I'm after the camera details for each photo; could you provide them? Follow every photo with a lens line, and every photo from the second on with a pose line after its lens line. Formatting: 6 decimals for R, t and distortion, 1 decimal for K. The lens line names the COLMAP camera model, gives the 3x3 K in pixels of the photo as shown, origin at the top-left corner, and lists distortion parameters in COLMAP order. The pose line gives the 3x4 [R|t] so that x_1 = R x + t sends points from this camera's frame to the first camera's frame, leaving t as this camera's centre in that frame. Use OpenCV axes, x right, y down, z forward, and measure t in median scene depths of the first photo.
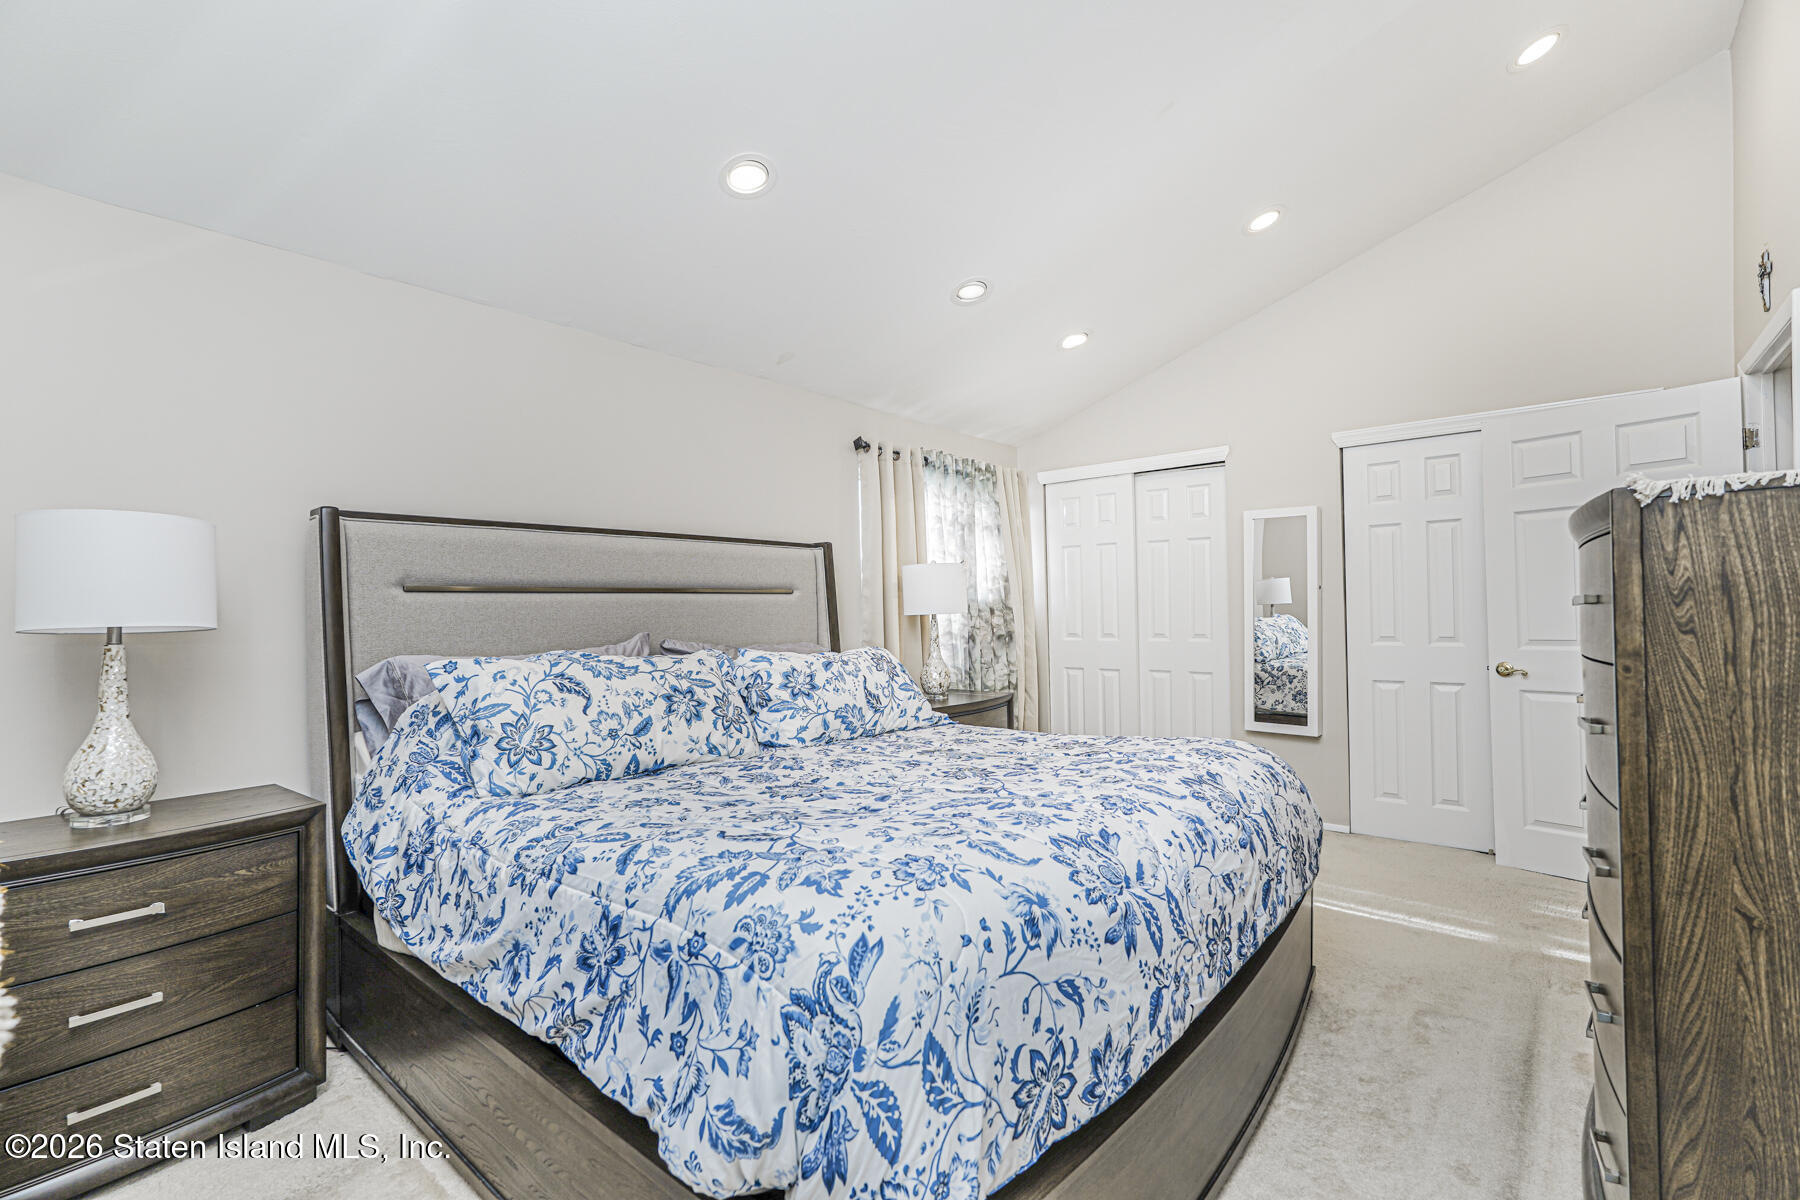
lens RADIAL K [[803.8, 0, 898.4], [0, 803.8, 603.3], [0, 0, 1]] dist [-0.022044, -0.000375]
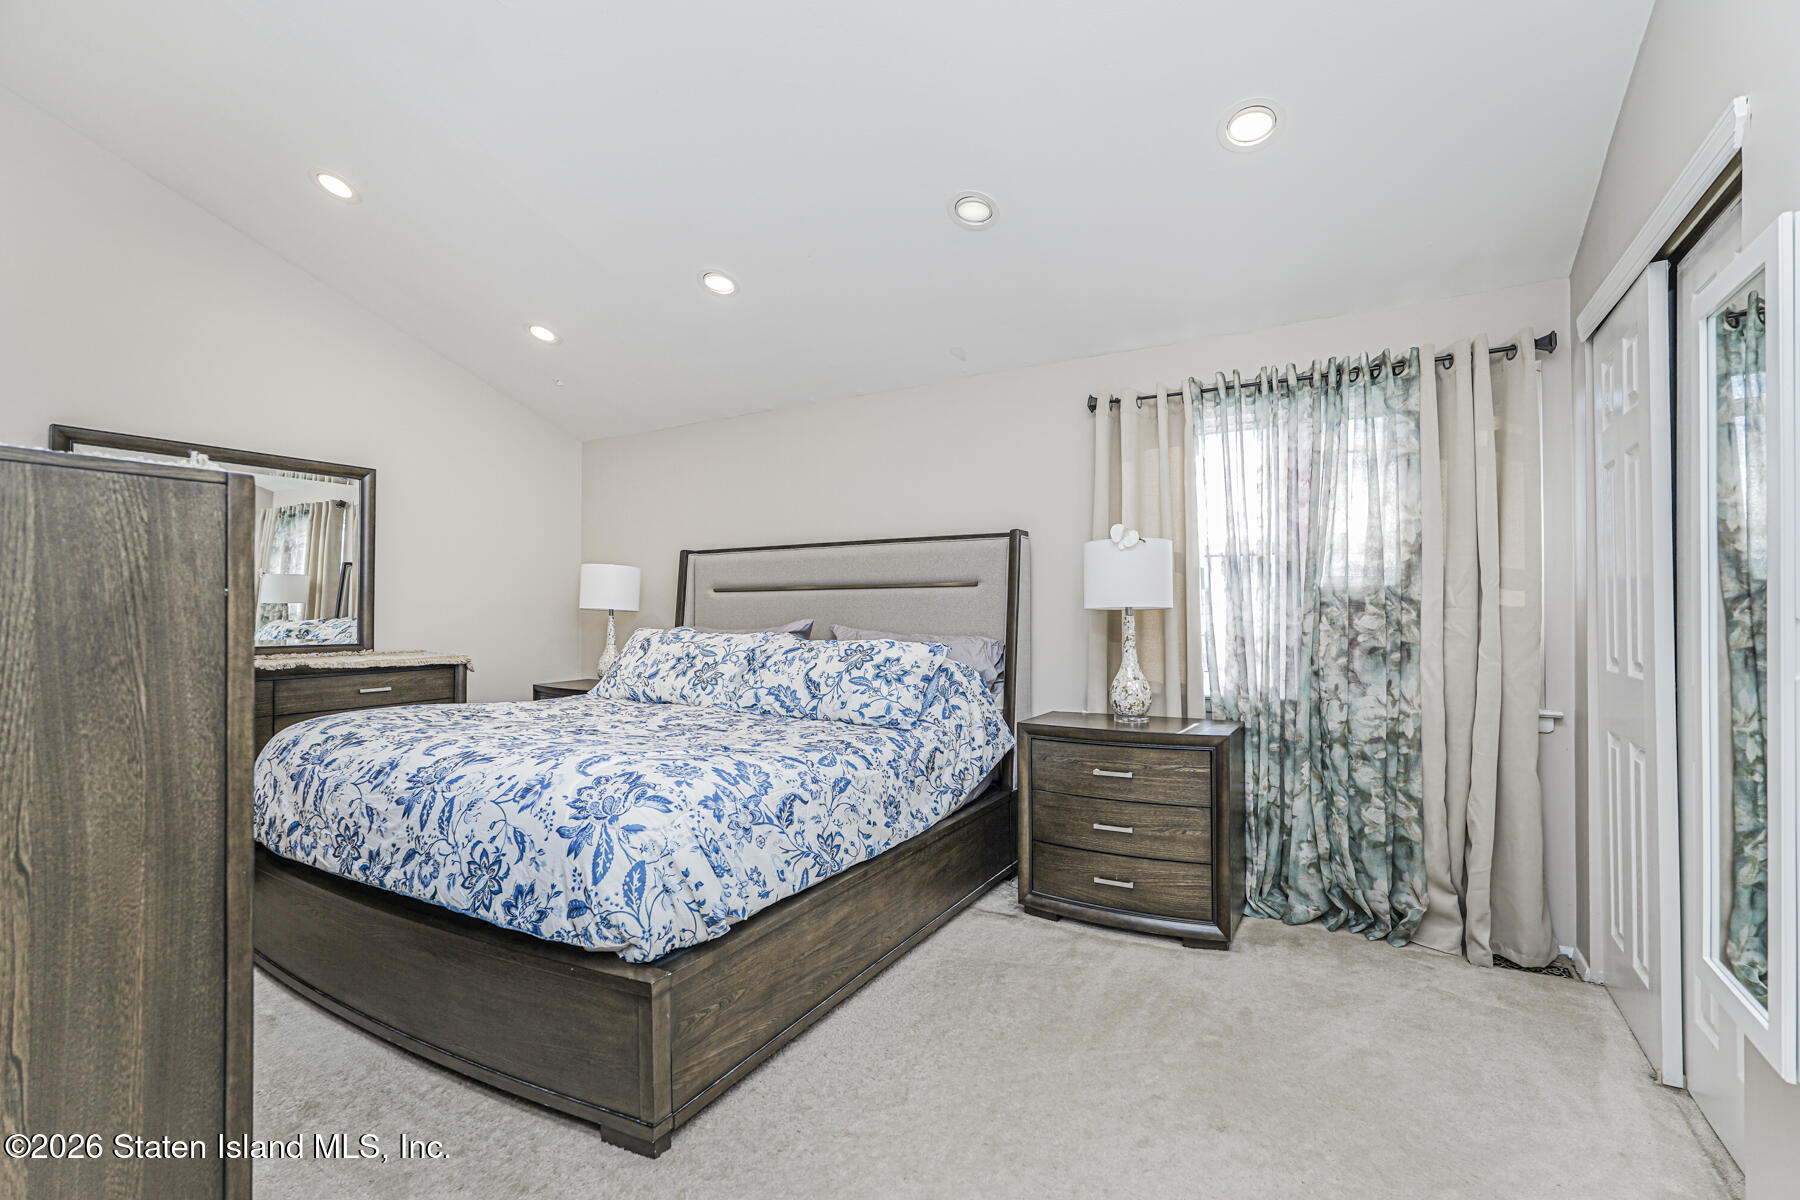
lens RADIAL K [[803.8, 0, 899.9], [0, 803.8, 604.3], [0, 0, 1]] dist [-0.022044, -0.000375]
pose [[0.170699, -0.002197, -0.985321, 1.019307], [0.001185, 0.999997, -0.002024, 0.014531], [0.985322, -0.000822, 0.170701, 0.920573]]
